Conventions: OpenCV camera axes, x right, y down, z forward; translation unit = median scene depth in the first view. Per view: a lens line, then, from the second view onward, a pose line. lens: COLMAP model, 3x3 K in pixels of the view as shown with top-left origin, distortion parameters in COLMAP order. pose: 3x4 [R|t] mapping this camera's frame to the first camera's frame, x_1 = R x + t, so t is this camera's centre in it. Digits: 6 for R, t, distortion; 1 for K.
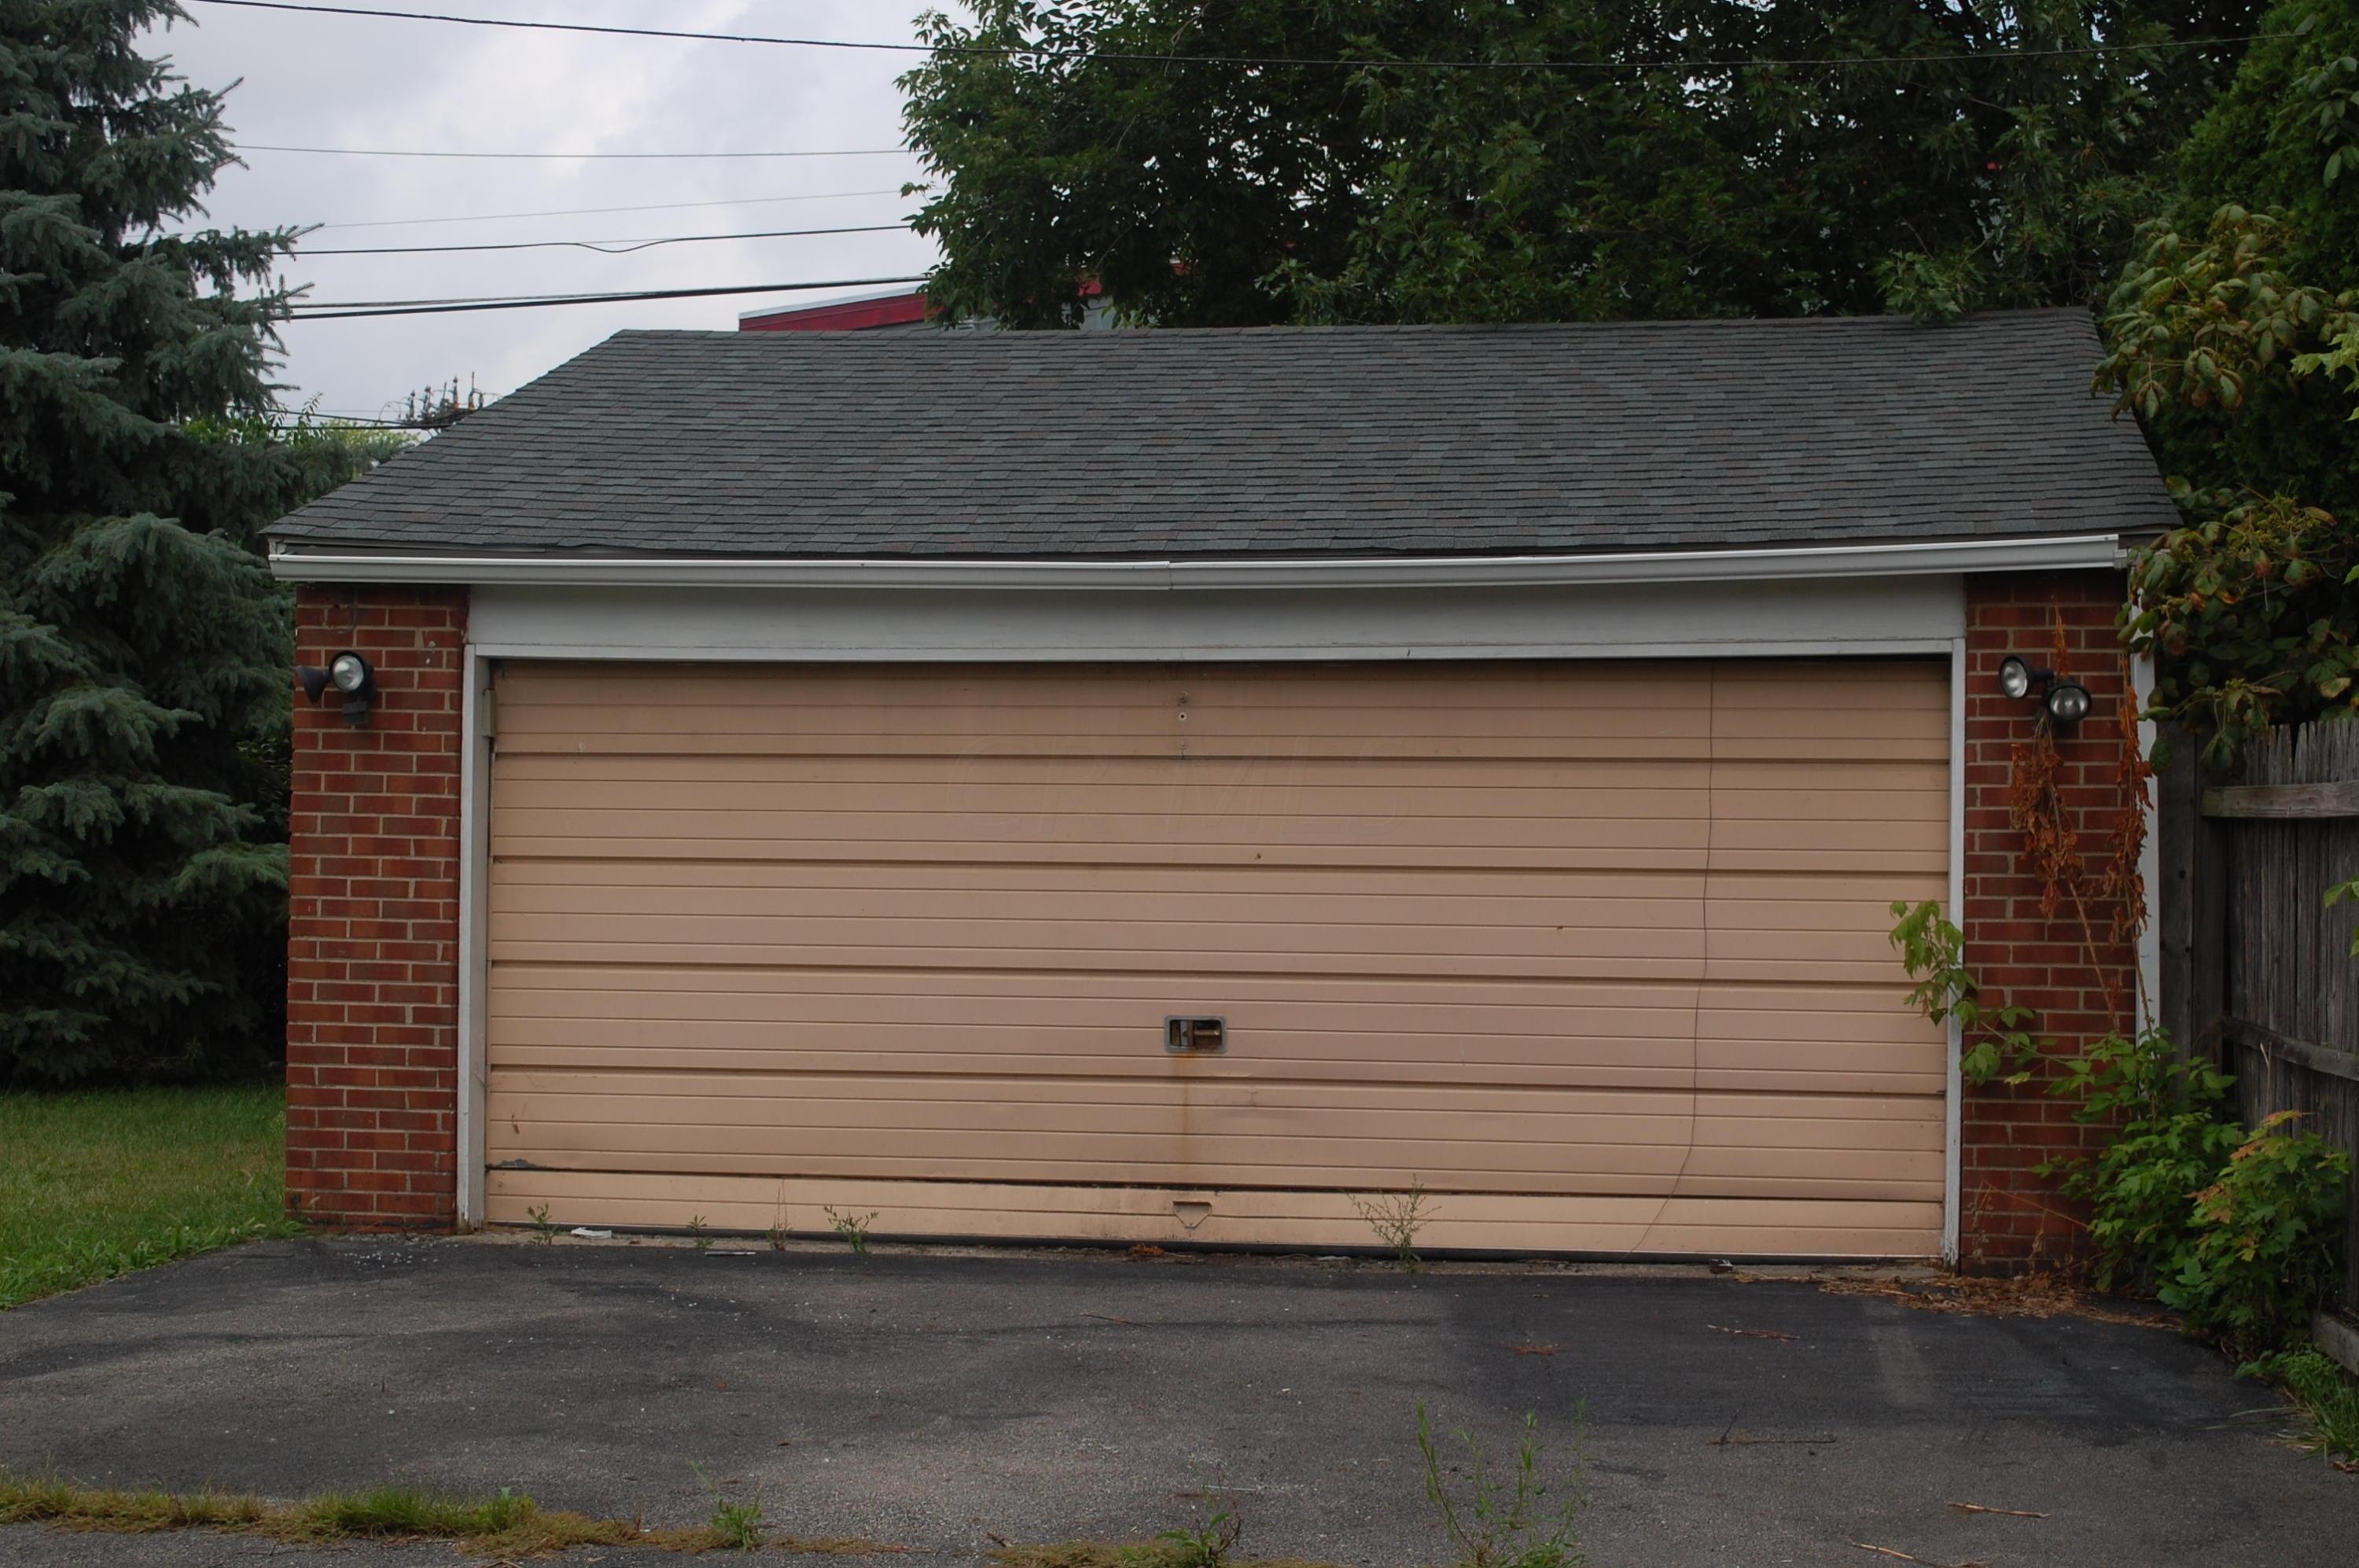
lens RADIAL K [[3521.6, 0, 1177.4], [0, 3521.6, 787.3], [0, 0, 1]] dist [-0.052083, 0.000000]
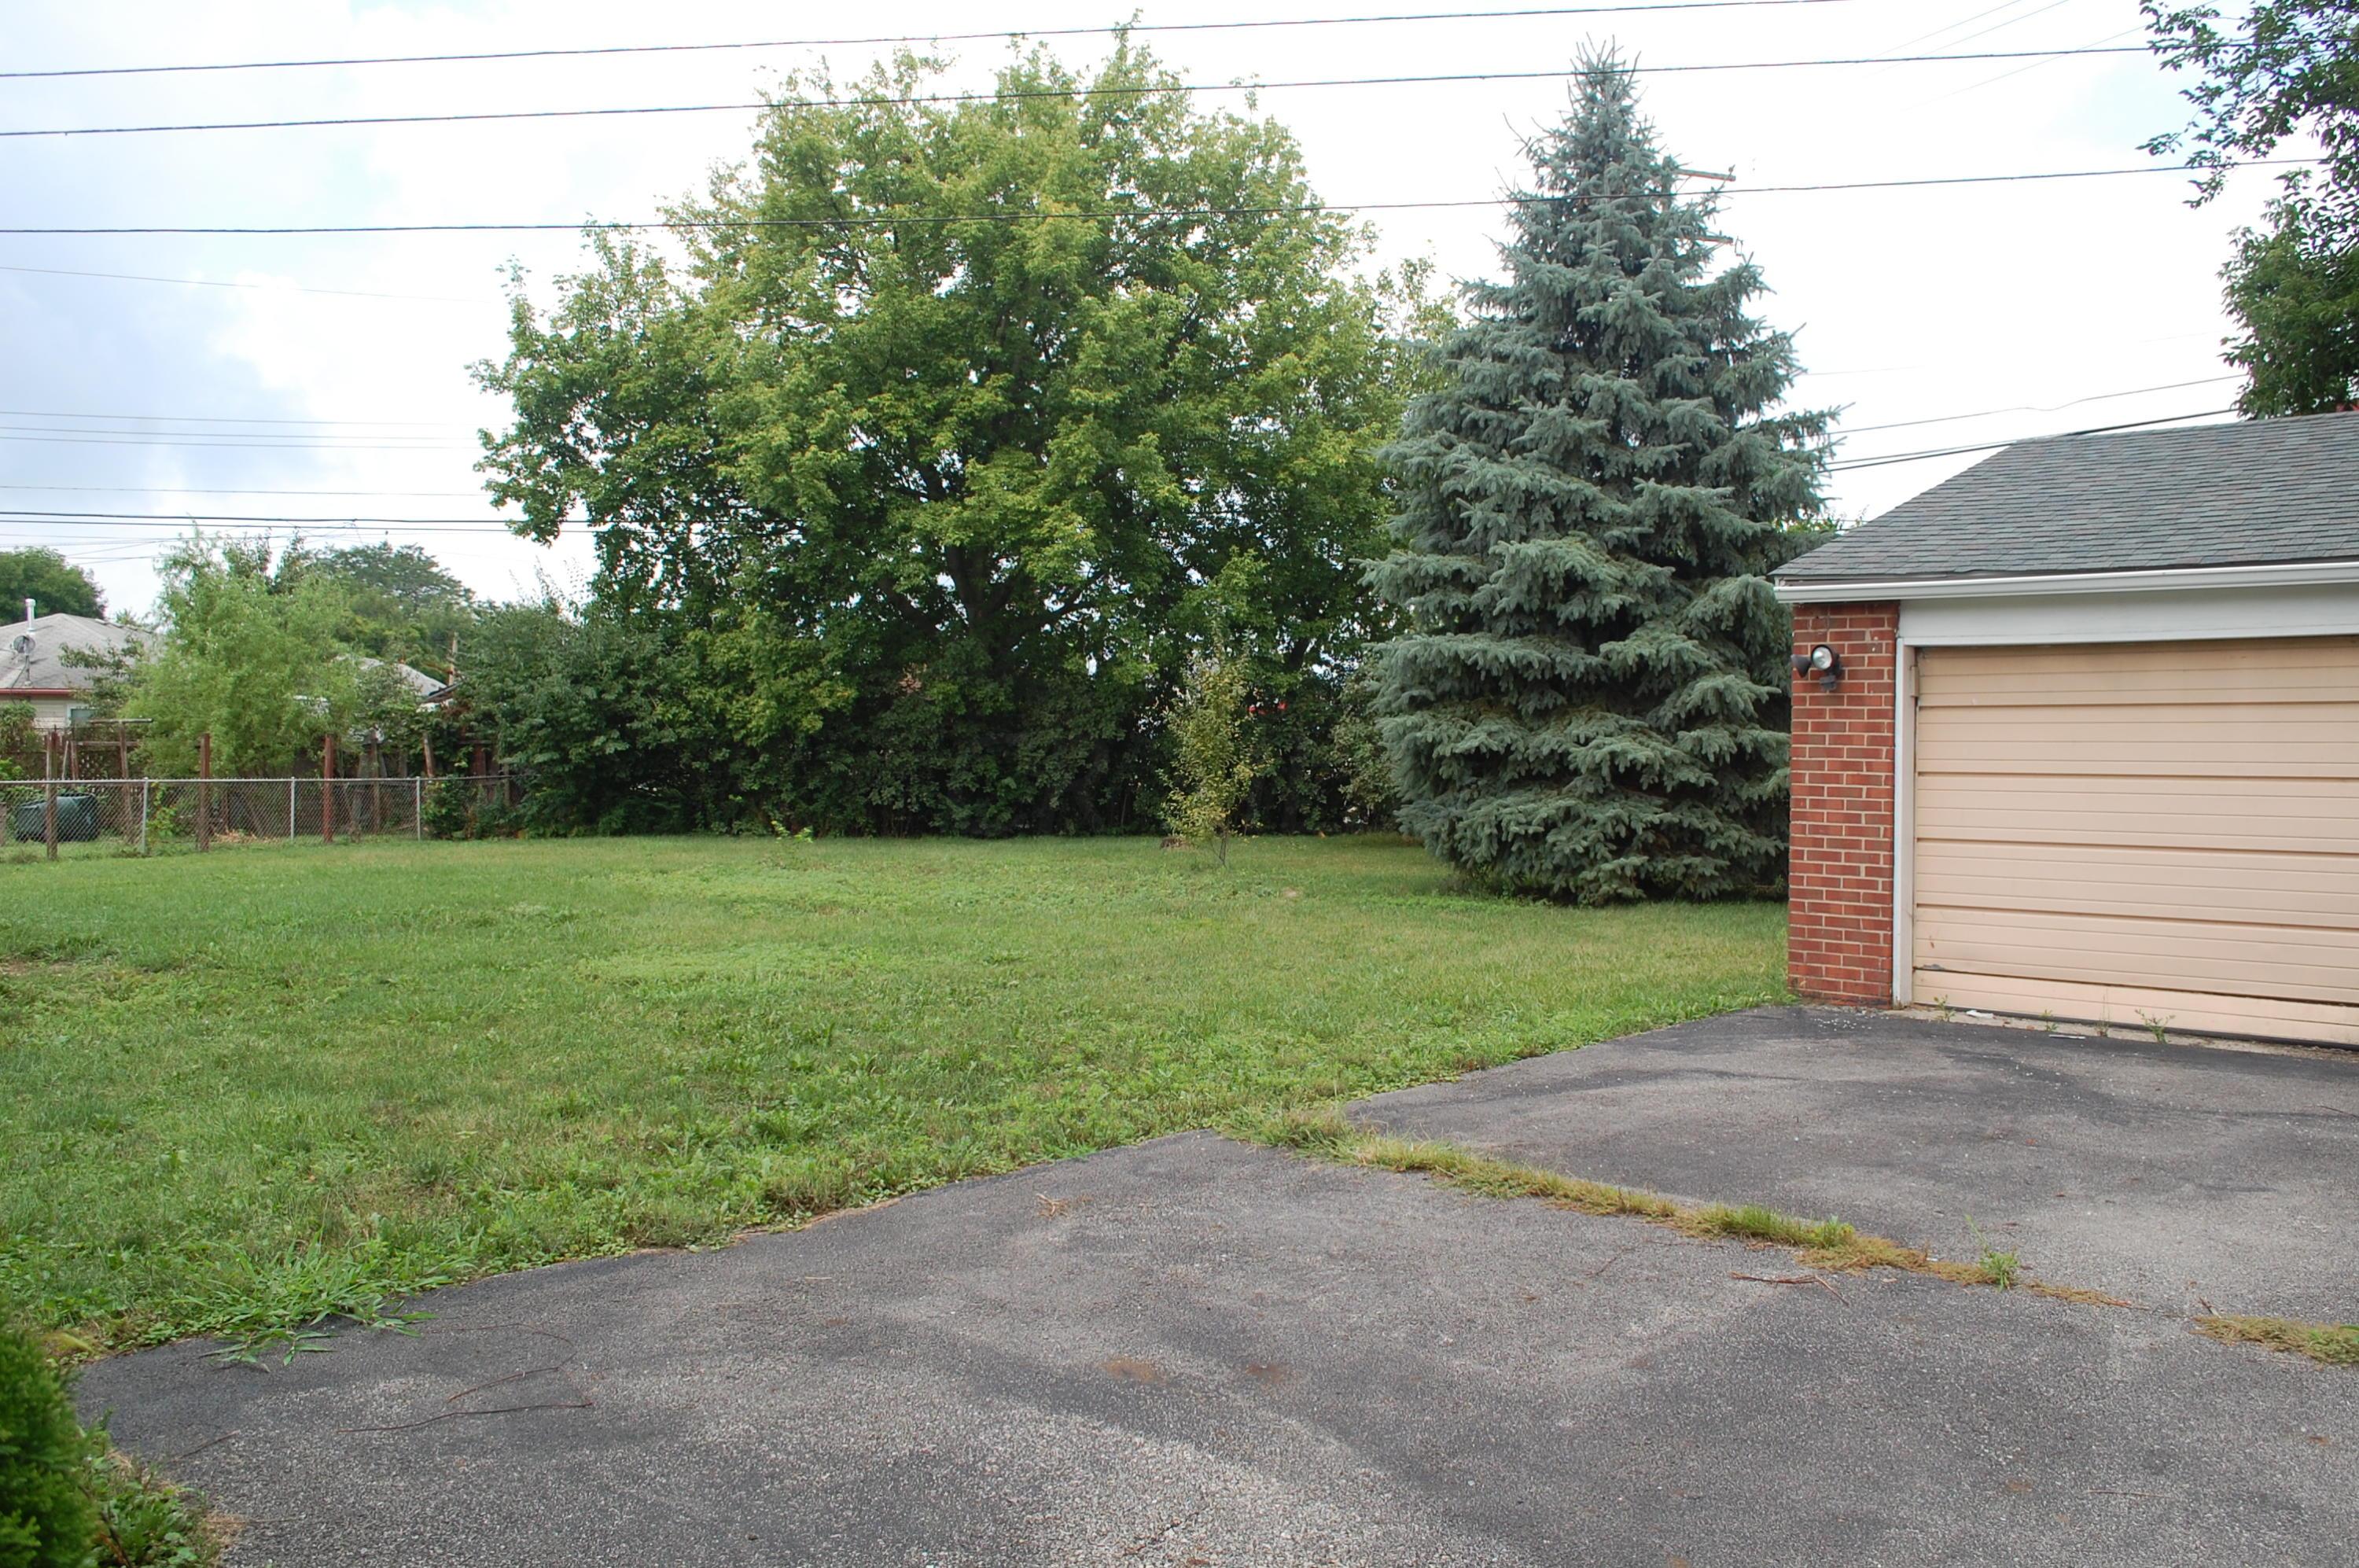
lens RADIAL K [[1857.9, 0, 1194.7], [0, 1857.9, 773.8], [0, 0, 1]] dist [-0.089079, 0.017652]
pose [[0.818044, 0.001896, -0.575153, 0.013397], [0.010763, 0.999769, 0.018604, 0.001639], [0.575055, -0.021409, 0.817835, 0.141191]]
